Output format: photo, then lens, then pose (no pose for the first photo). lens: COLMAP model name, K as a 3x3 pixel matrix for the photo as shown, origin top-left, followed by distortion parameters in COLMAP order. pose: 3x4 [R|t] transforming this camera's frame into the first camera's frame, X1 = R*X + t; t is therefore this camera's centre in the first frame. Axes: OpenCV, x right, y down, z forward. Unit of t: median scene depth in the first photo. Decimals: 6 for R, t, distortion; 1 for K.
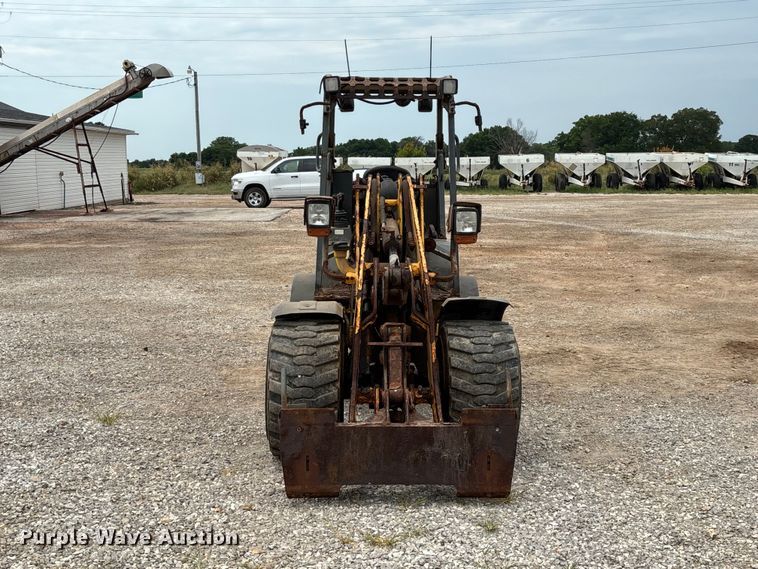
lens RADIAL K [[957.7, 0, 379.0], [0, 957.7, 284.5], [0, 0, 1]] dist [0.101921, -0.064544]
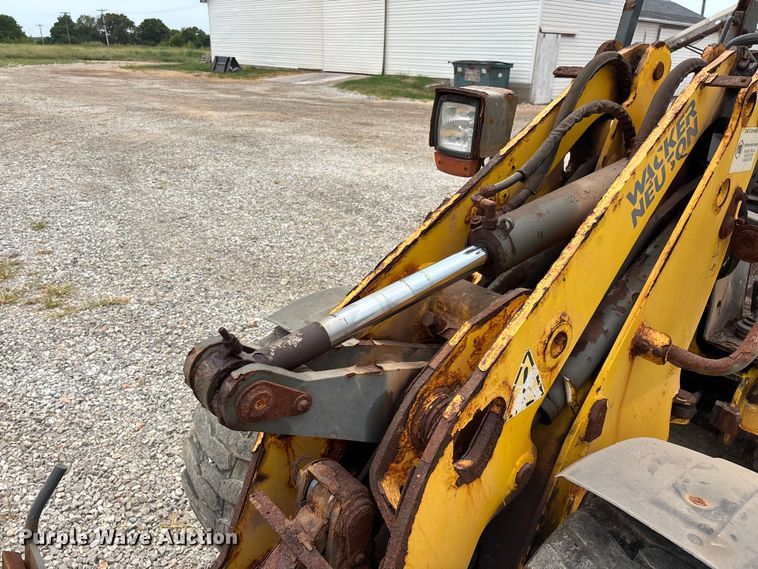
lens RADIAL K [[573.6, 0, 378.7], [0, 573.6, 287.2], [0, 0, 1]] dist [0.060628, -0.073382]
pose [[0.640616, 0.323250, -0.696506, 0.096968], [-0.142817, 0.941404, 0.305551, -0.058418], [0.754463, -0.096268, 0.649244, 0.570069]]
